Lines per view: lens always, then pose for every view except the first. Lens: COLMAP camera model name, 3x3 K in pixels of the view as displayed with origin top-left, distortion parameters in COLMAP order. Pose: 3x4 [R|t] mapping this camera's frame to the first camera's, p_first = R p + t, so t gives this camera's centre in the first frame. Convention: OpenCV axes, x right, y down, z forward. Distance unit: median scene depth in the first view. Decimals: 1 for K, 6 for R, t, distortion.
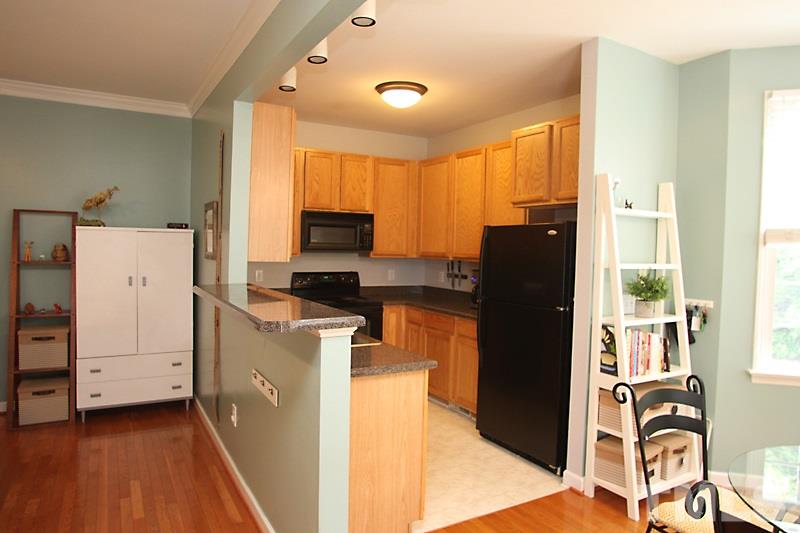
lens RADIAL K [[520.7, 0, 400.3], [0, 520.7, 265.3], [0, 0, 1]] dist [-0.043105, 0.004002]
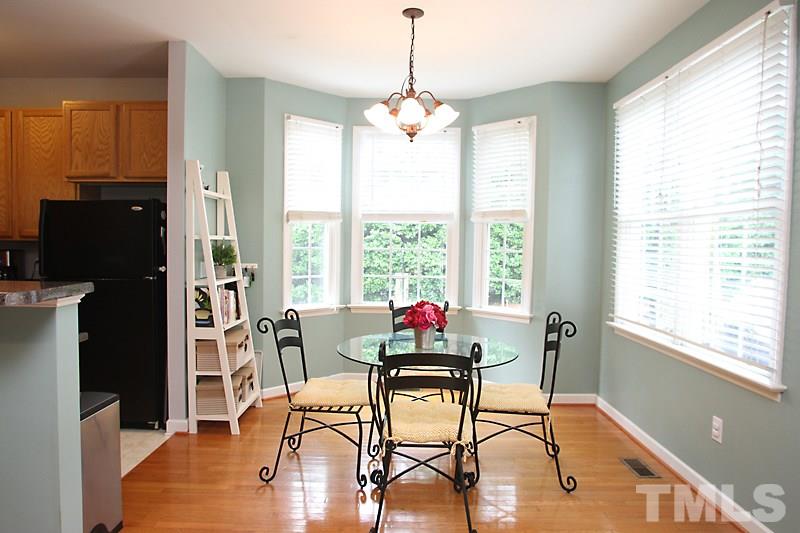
lens RADIAL K [[520.7, 0, 399.6], [0, 520.7, 266.2], [0, 0, 1]] dist [-0.043105, 0.004002]
pose [[0.499290, -0.056532, 0.864589, -0.397774], [0.030528, 0.998397, 0.047651, 0.024259], [-0.865897, 0.002602, 0.500215, -0.003919]]
